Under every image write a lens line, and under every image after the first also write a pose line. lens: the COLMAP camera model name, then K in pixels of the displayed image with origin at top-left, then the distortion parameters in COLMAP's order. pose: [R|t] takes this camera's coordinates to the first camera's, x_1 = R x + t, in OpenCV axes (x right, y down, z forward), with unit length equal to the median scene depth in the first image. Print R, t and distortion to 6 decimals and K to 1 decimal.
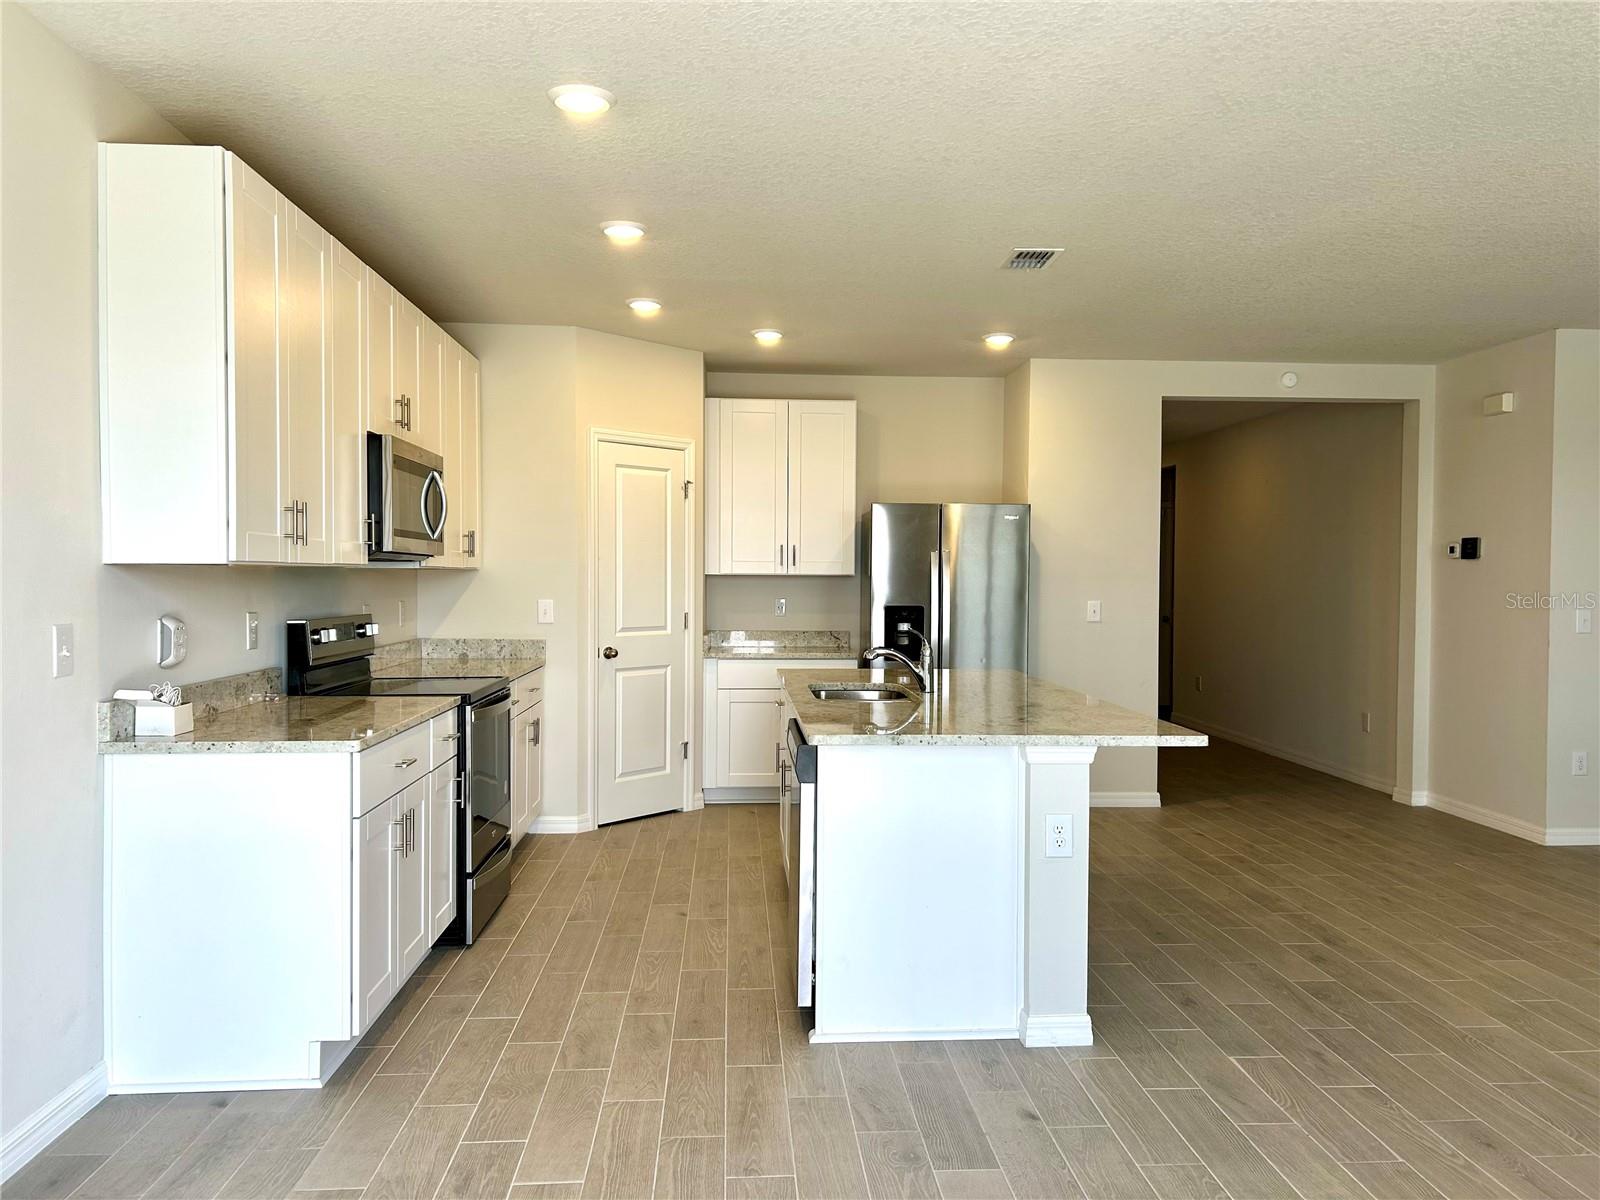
lens RADIAL K [[1201.2, 0, 808.1], [0, 1201.2, 593.5], [0, 0, 1]] dist [0.036340, -0.014100]
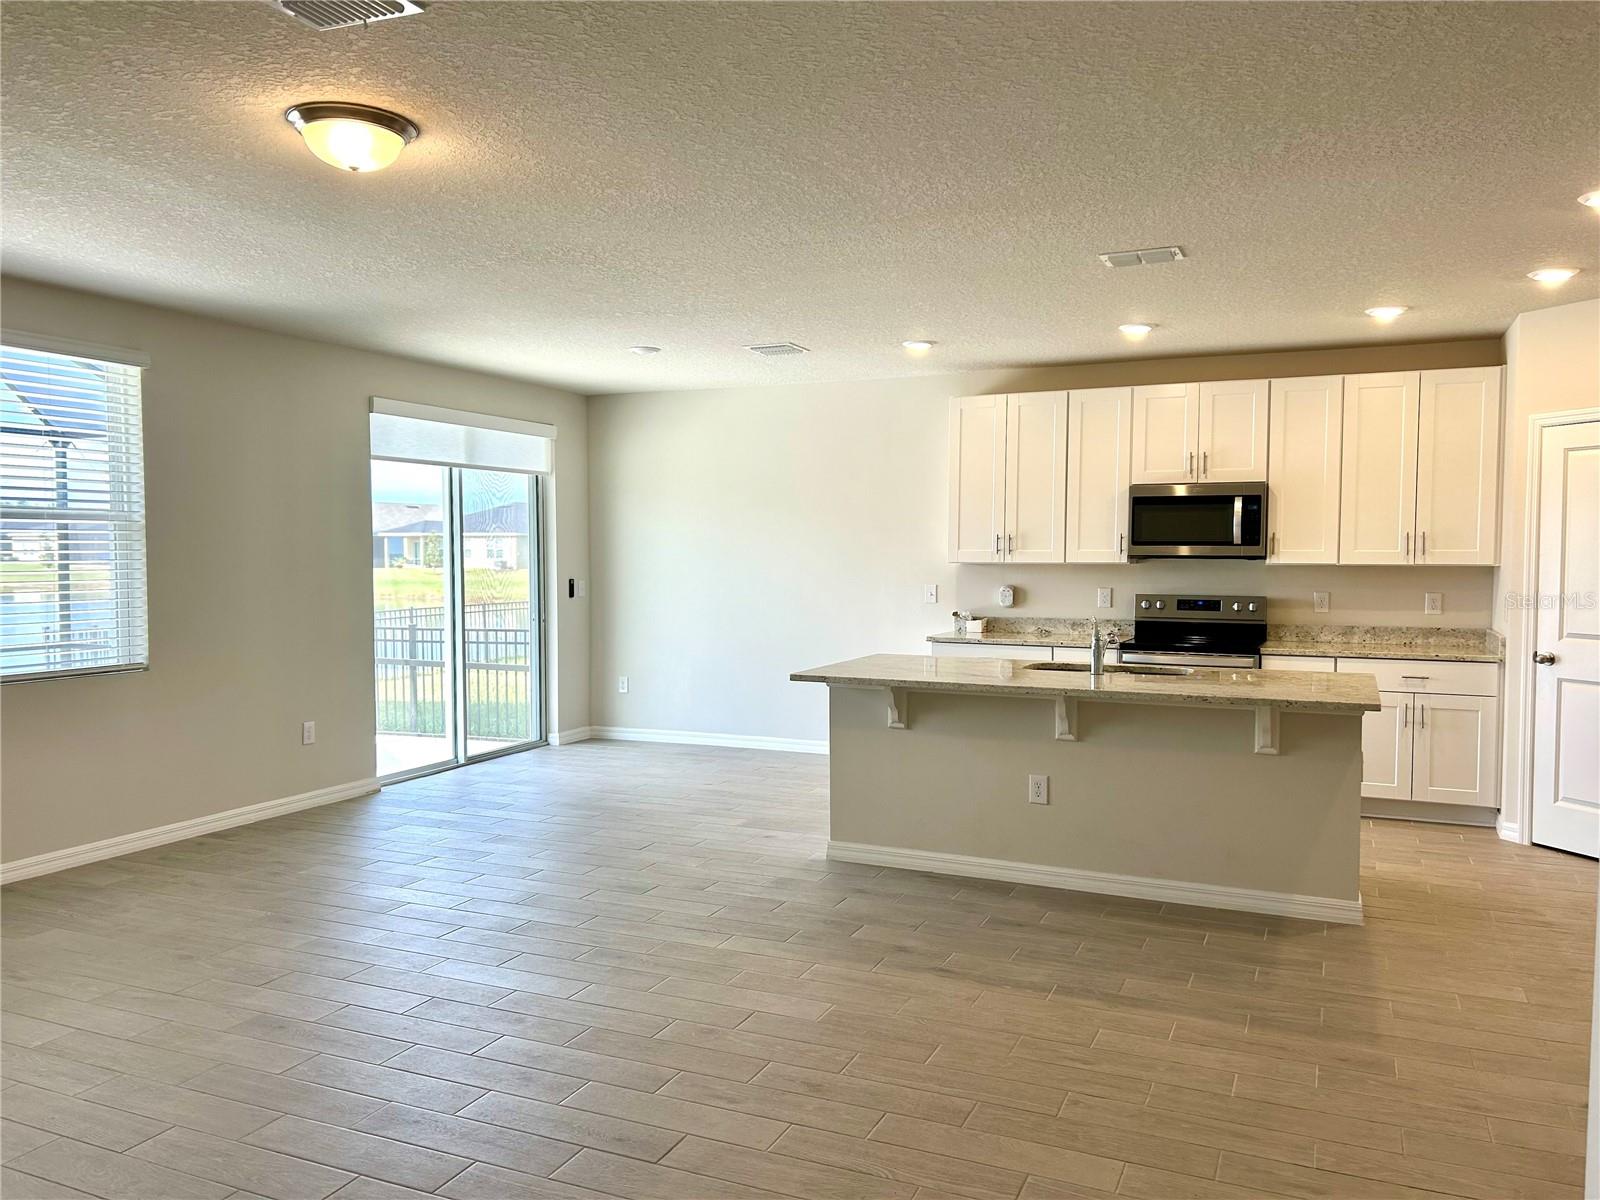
lens RADIAL K [[1201.2, 0, 802.8], [0, 1201.2, 604.5], [0, 0, 1]] dist [0.036340, -0.014100]
pose [[-0.473263, 0.036617, -0.880160, 0.943499], [-0.013715, 0.998708, 0.048924, -0.029597], [0.880815, 0.035225, -0.472149, 0.972827]]
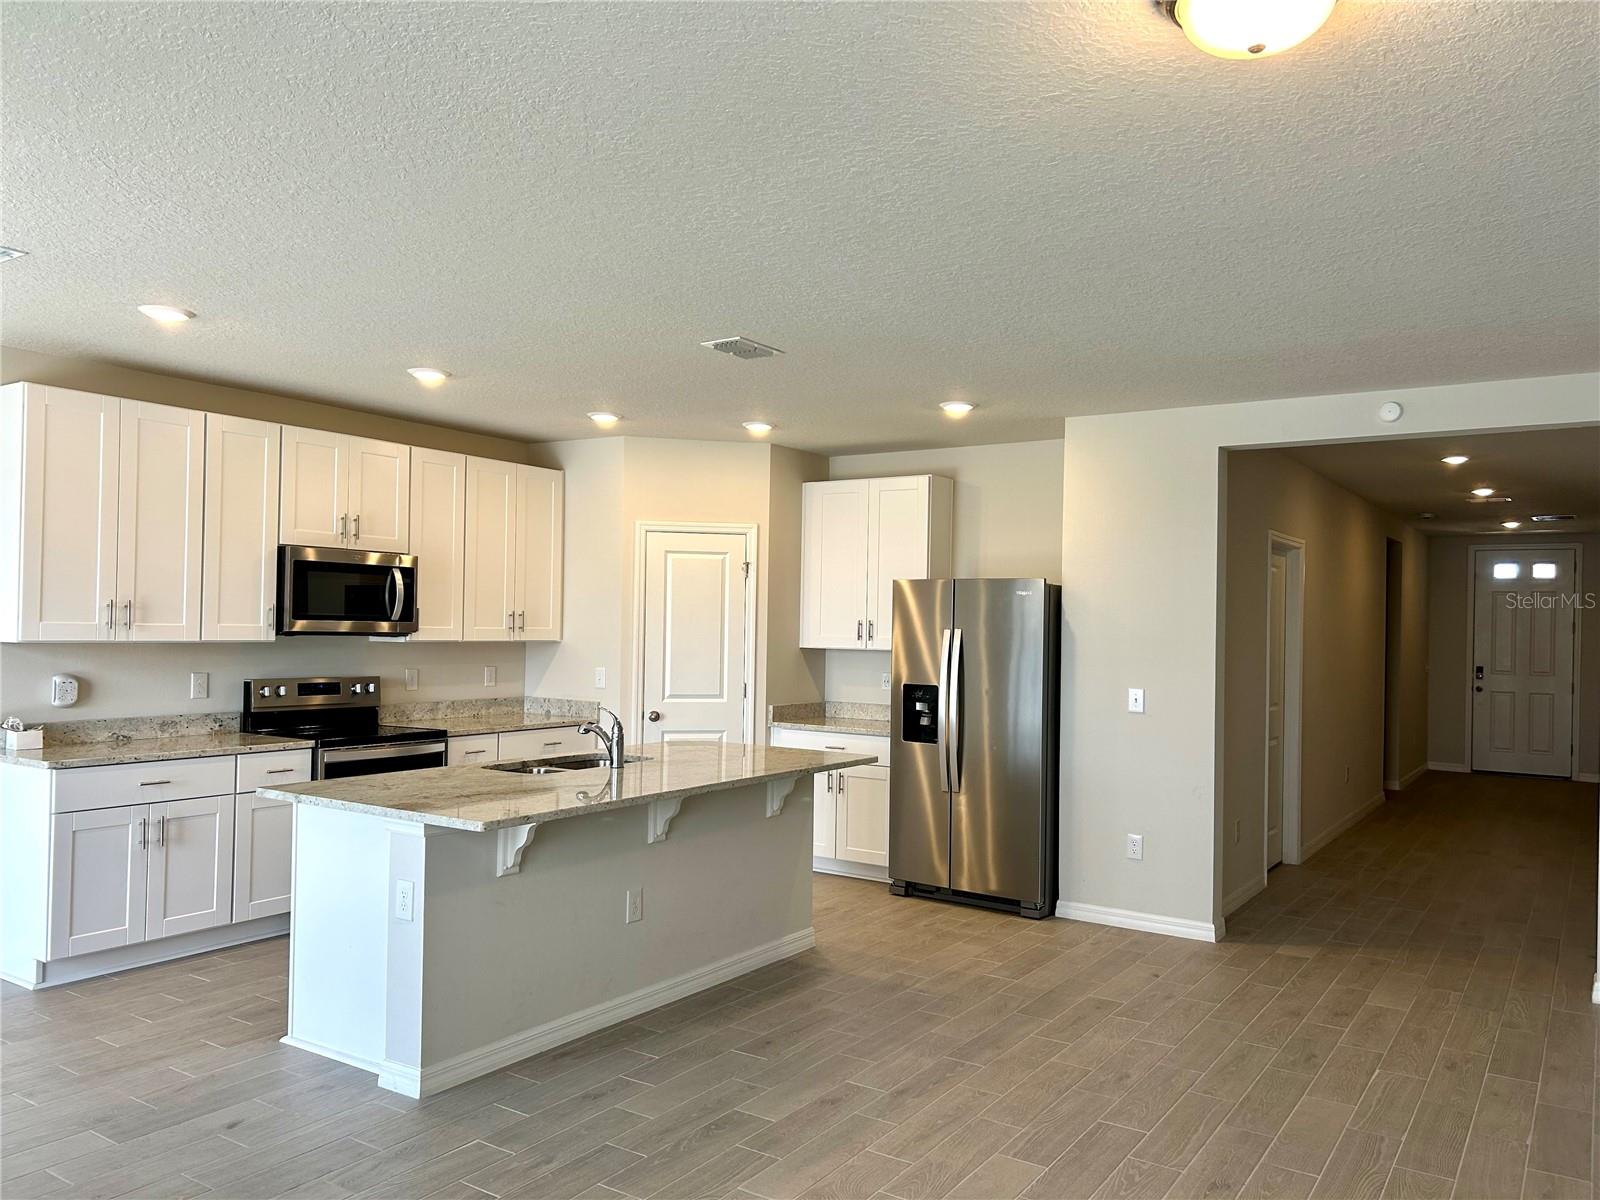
lens RADIAL K [[1201.2, 0, 785.9], [0, 1201.2, 600.1], [0, 0, 1]] dist [0.036340, -0.014100]
pose [[0.788064, -0.004274, -0.615579, 0.655726], [-0.021788, 0.999156, -0.034830, -0.024453], [0.615208, 0.040861, 0.787305, 0.184402]]
